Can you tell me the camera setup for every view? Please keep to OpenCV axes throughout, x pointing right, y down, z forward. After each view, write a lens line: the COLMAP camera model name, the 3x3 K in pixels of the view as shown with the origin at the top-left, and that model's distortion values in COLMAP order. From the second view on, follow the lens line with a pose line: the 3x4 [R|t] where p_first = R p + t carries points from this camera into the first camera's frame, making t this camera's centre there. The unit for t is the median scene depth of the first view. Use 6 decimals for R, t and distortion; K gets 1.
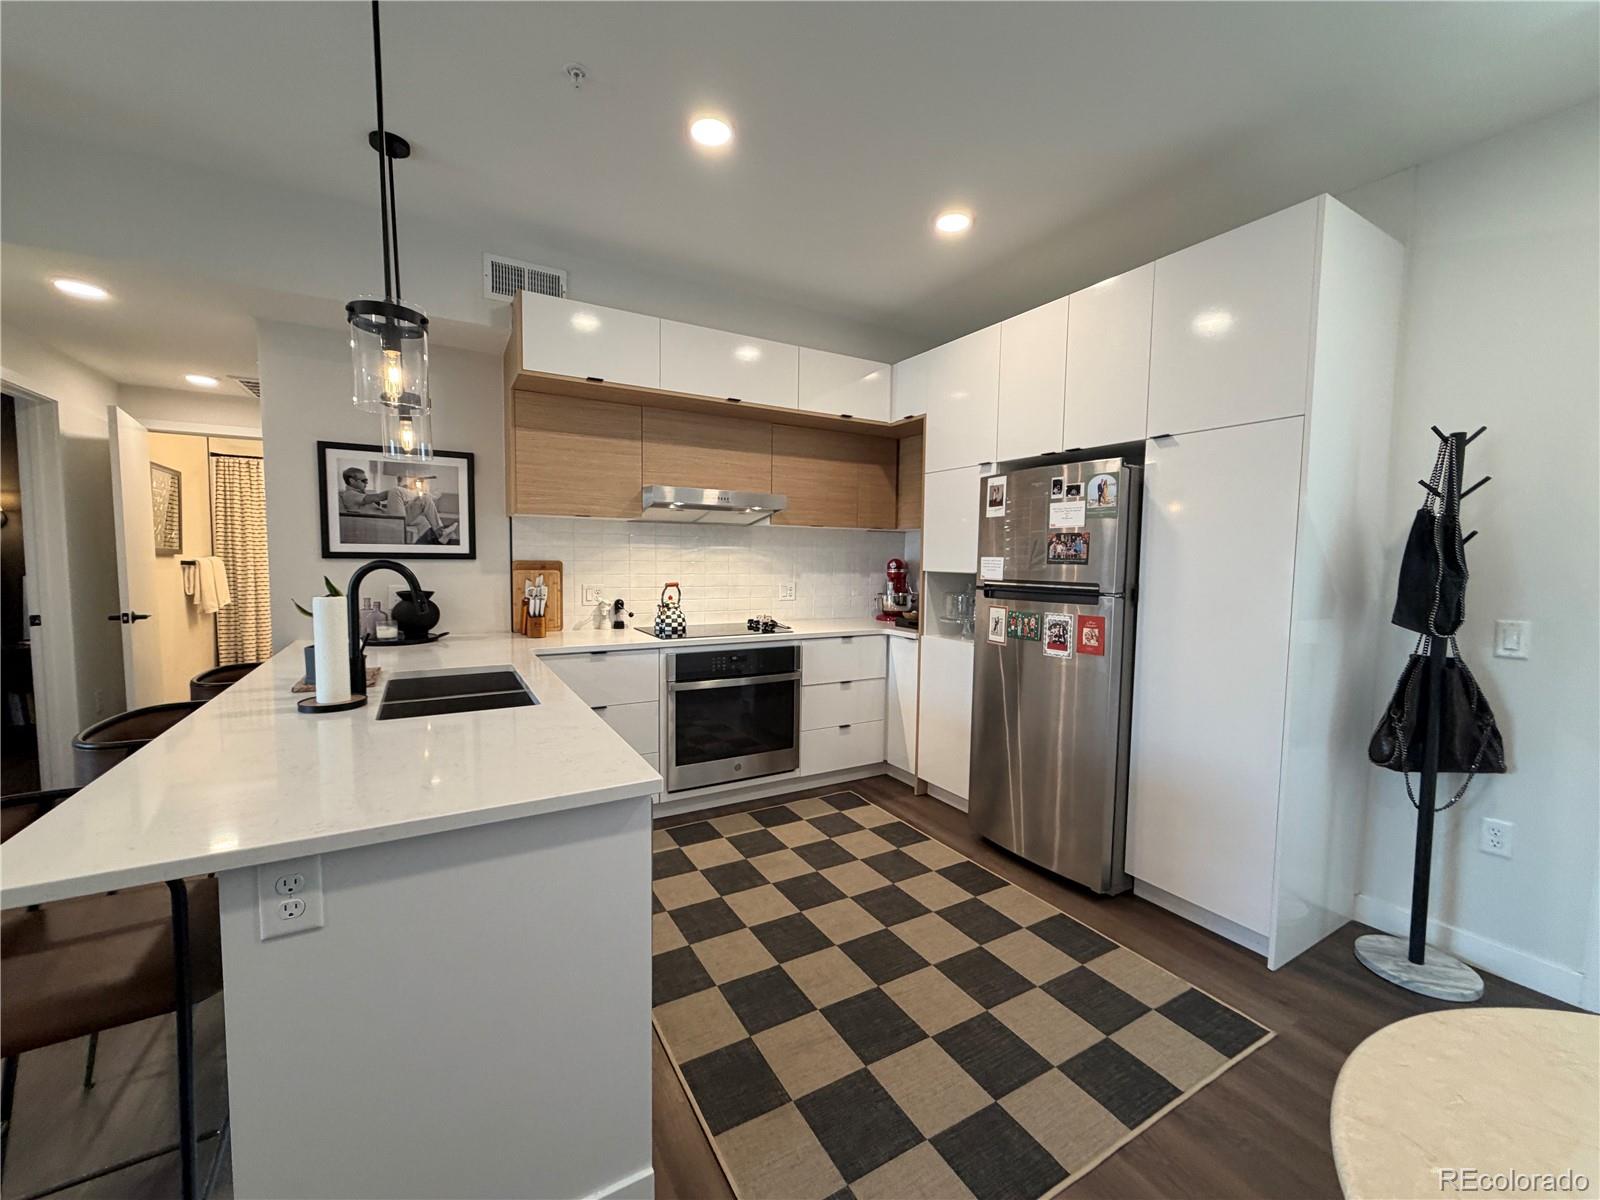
lens RADIAL K [[637.4, 0, 797.5], [0, 637.4, 593.4], [0, 0, 1]] dist [-0.000512, 0.000105]
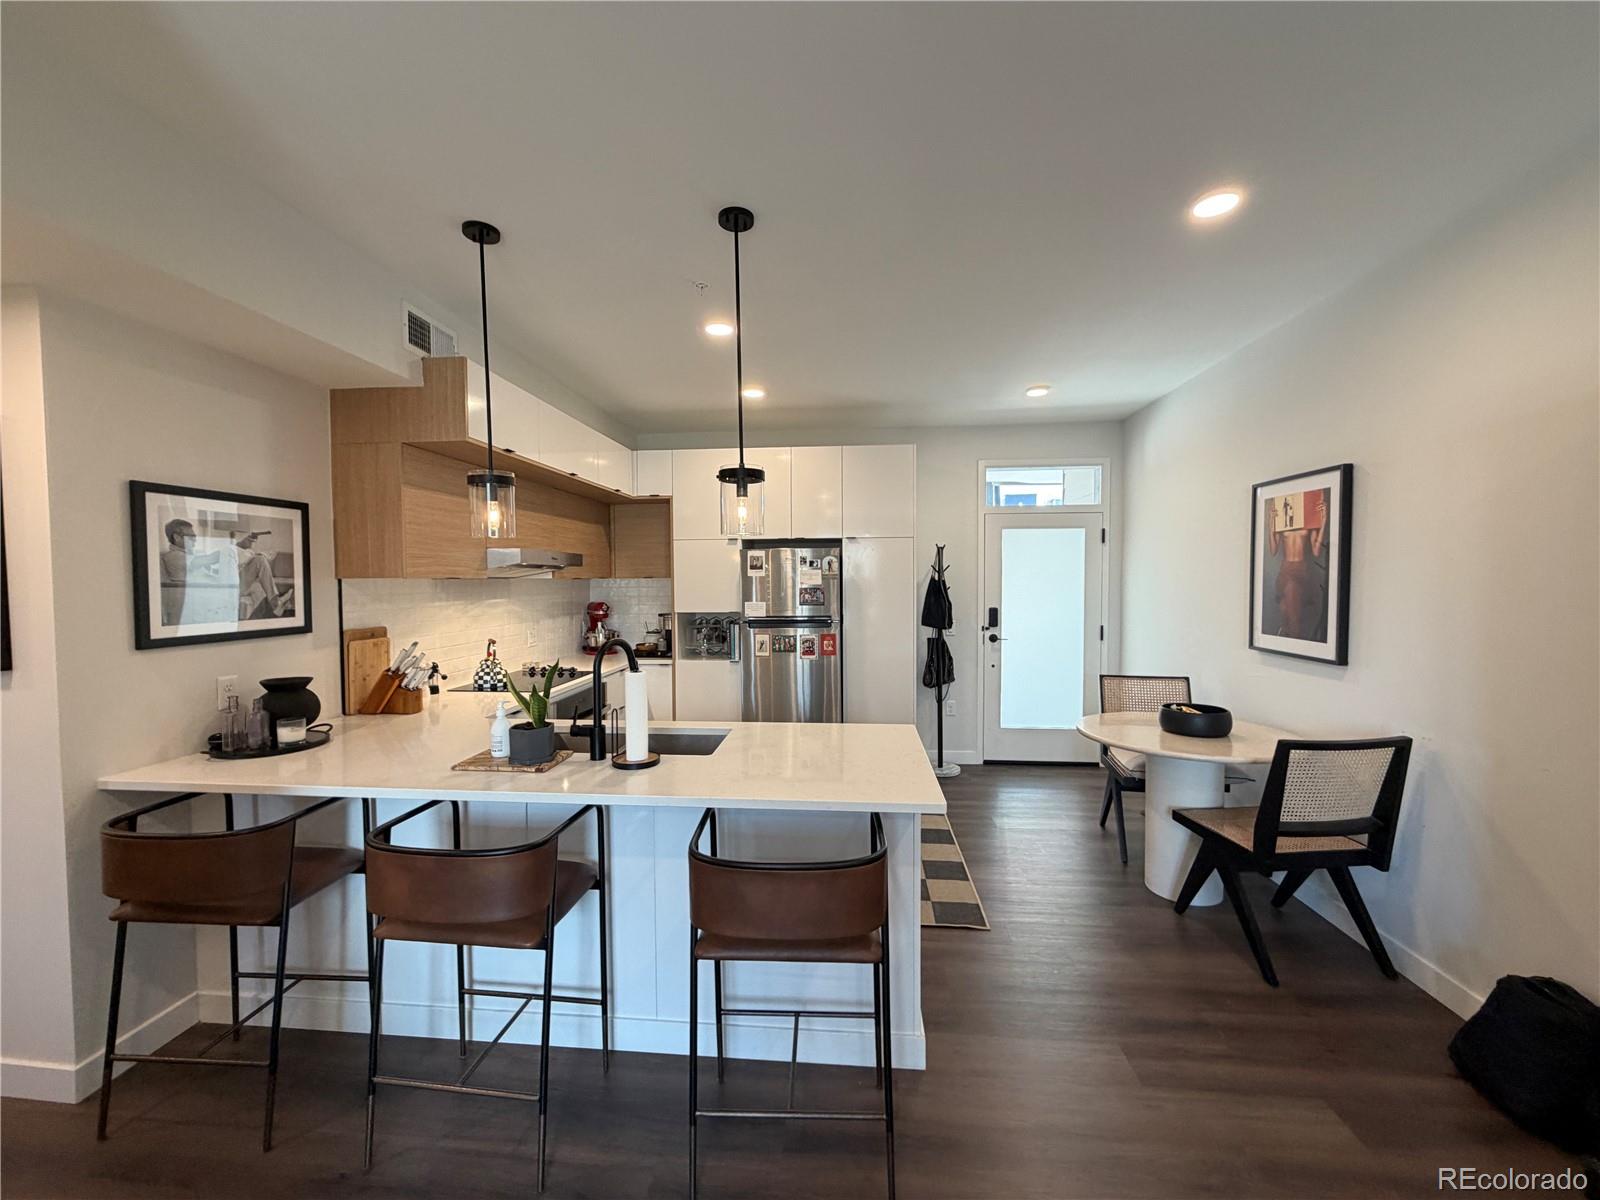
lens RADIAL K [[636.5, 0, 797.1], [0, 636.5, 599.8], [0, 0, 1]] dist [-0.001340, -0.000036]
pose [[0.576313, -0.044447, 0.816019, -0.855755], [0.061488, 0.998048, 0.010936, -0.069892], [-0.814912, 0.043873, 0.577921, 0.023405]]
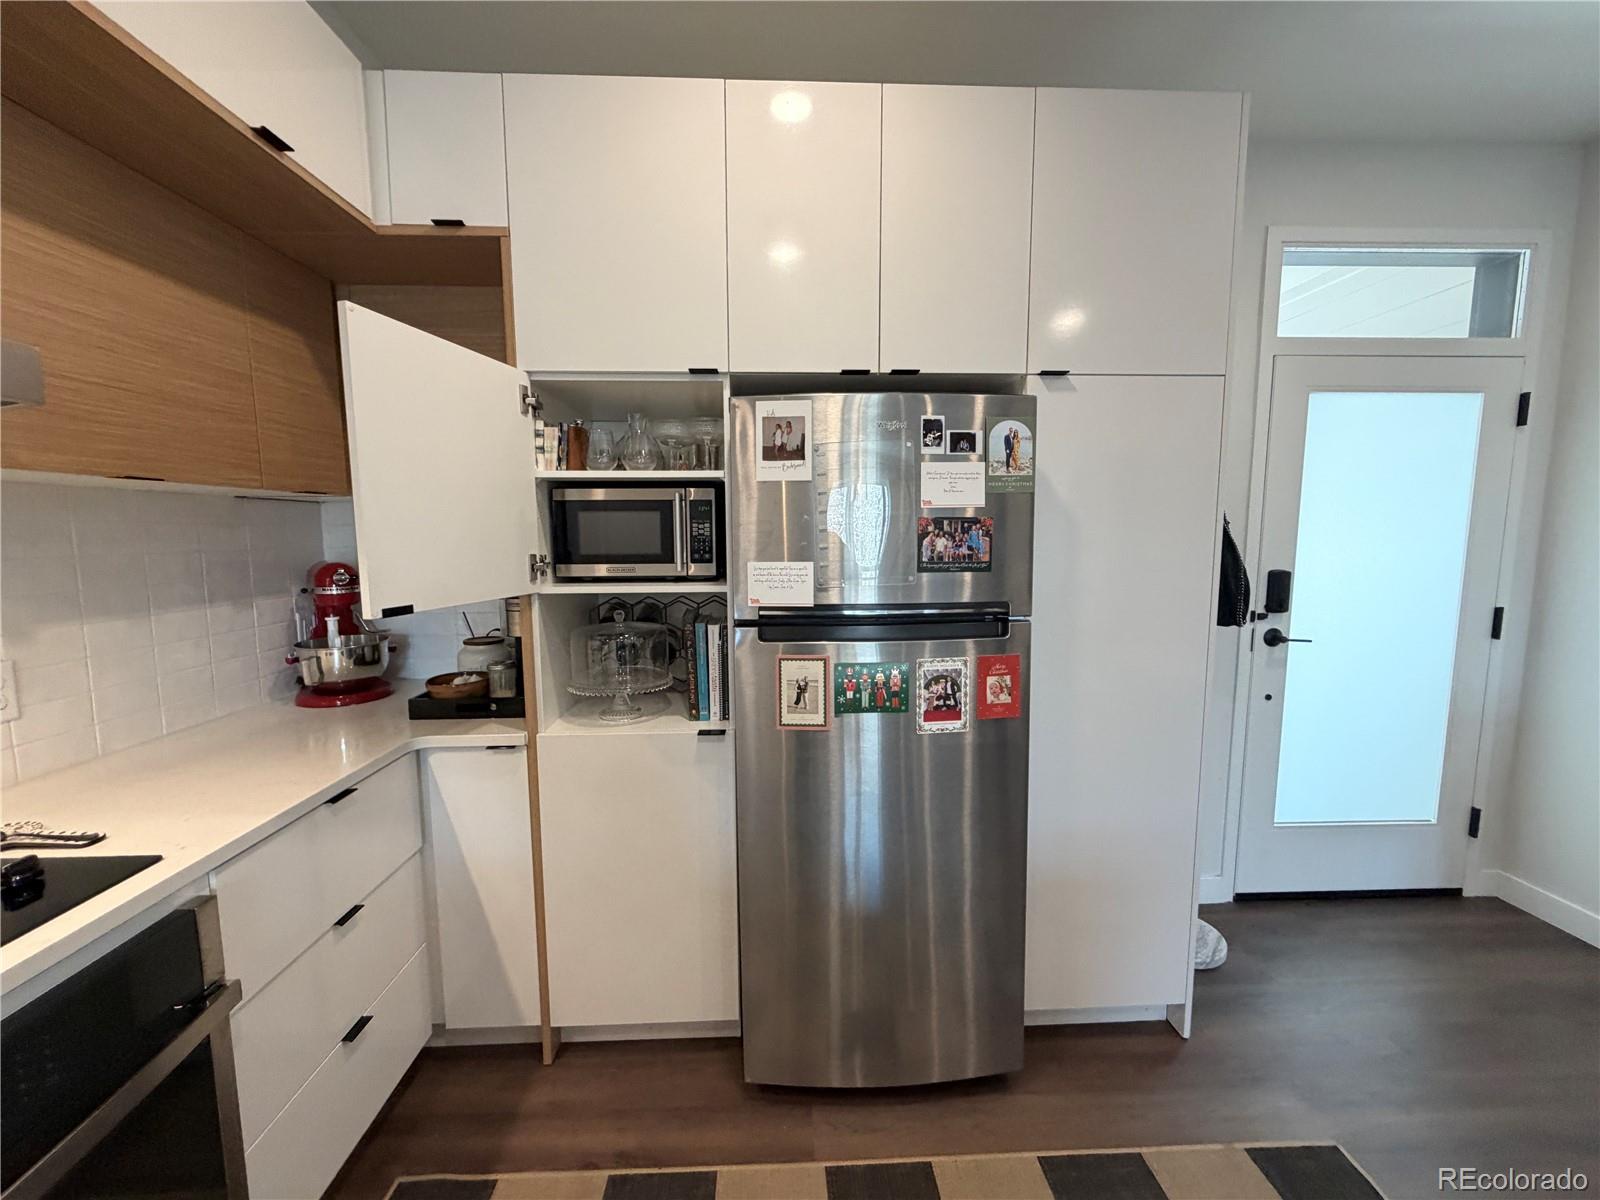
lens RADIAL K [[636.5, 0, 797.1], [0, 636.5, 599.8], [0, 0, 1]] dist [-0.001340, -0.000036]
pose [[0.466022, -0.108748, 0.878064, -0.125423], [0.062697, 0.993982, 0.089829, -0.068191], [-0.882549, 0.013190, 0.470036, 0.720095]]
